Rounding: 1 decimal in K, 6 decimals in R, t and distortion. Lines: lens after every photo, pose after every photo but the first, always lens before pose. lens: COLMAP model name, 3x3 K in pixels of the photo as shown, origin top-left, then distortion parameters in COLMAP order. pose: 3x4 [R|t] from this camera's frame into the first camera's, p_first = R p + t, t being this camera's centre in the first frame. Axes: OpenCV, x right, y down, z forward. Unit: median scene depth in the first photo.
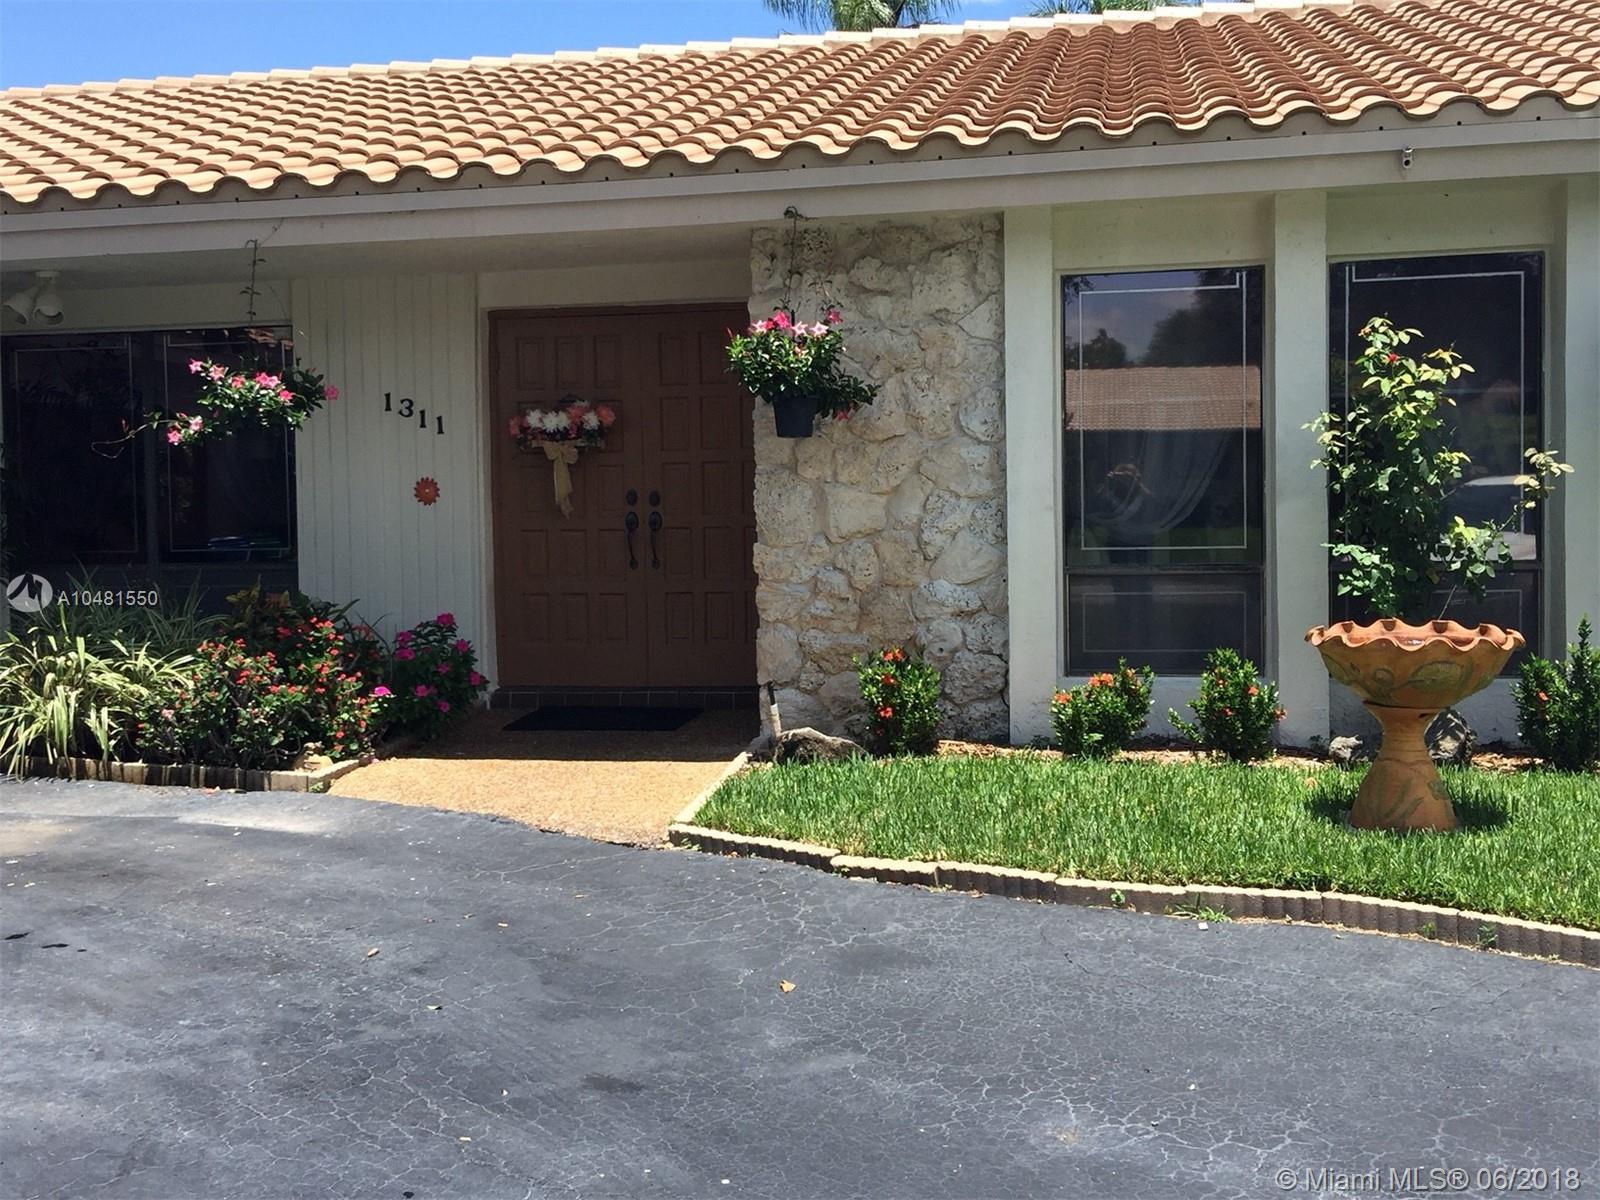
lens RADIAL K [[1711.5, 0, 804.2], [0, 1711.5, 582.9], [0, 0, 1]] dist [0.018246, 0.000000]
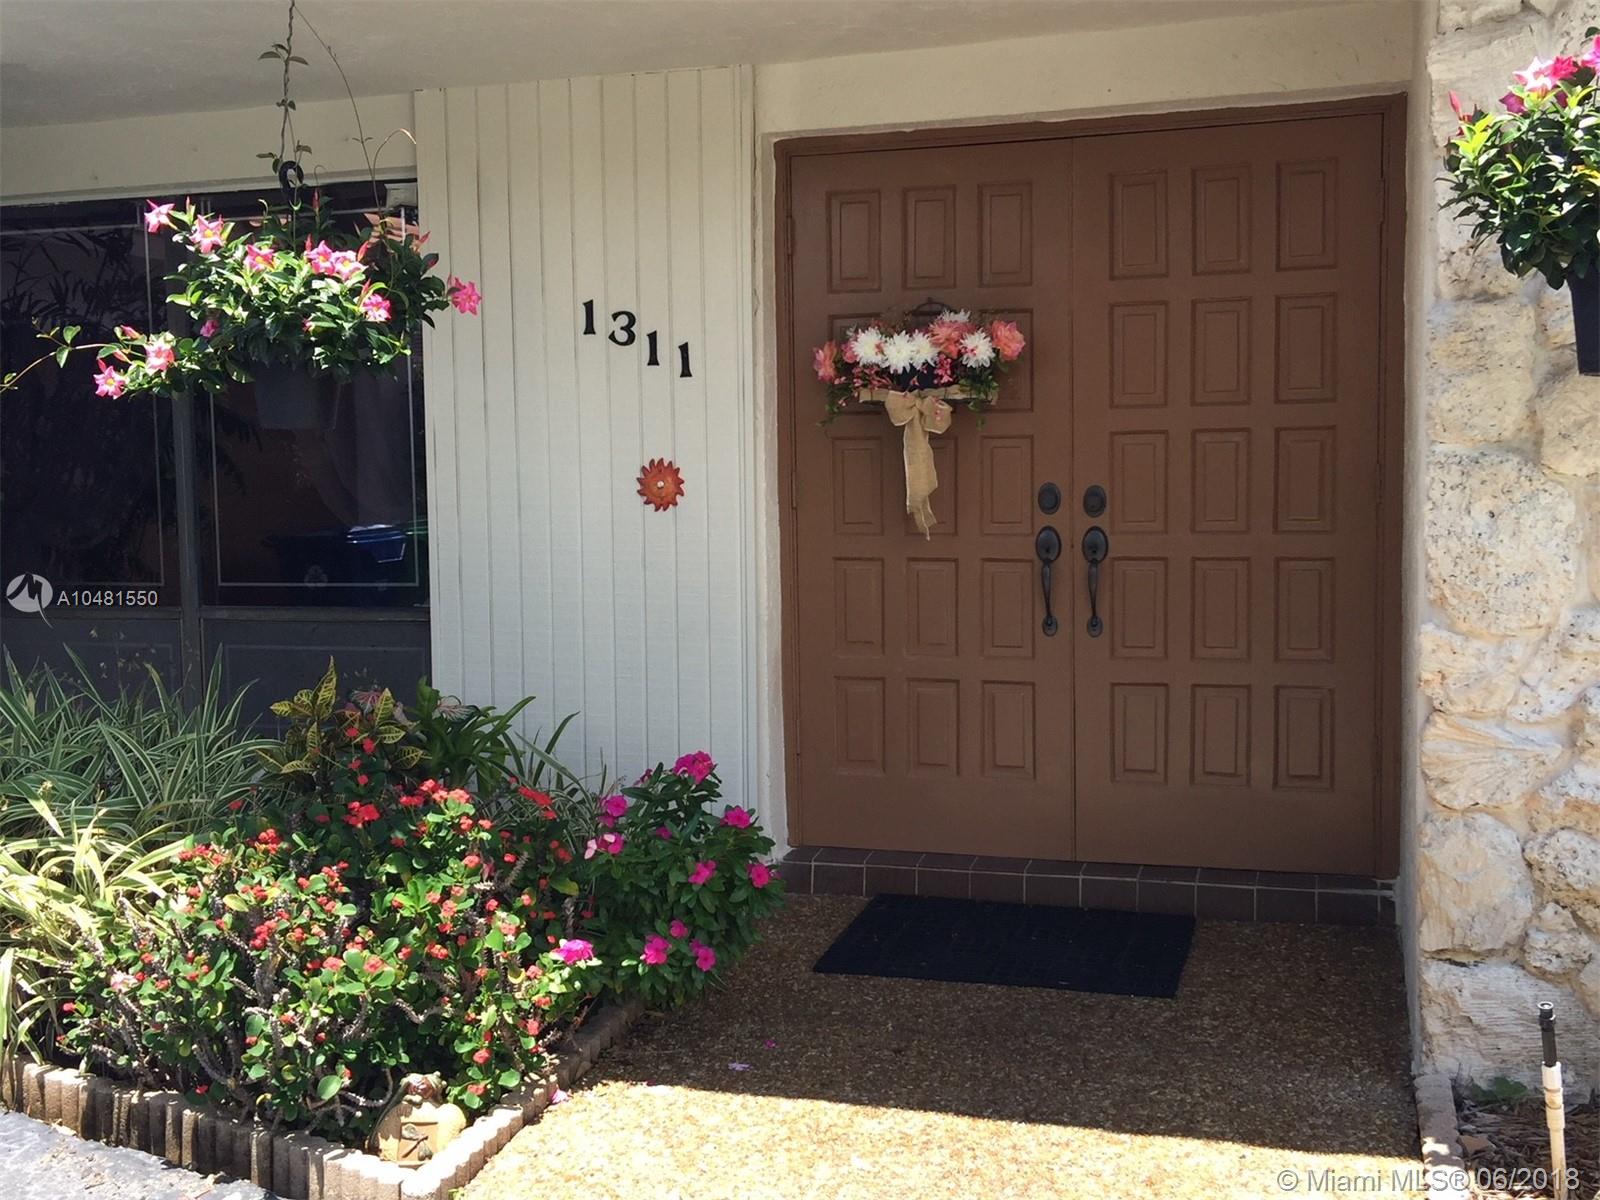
lens RADIAL K [[1711.5, 0, 801.7], [0, 1711.5, 610.8], [0, 0, 1]] dist [0.018246, 0.000000]
pose [[0.993166, 0.011698, -0.116118, -0.134119], [-0.006521, 0.998972, 0.044868, -0.045424], [0.116524, -0.043804, 0.992221, 0.557412]]
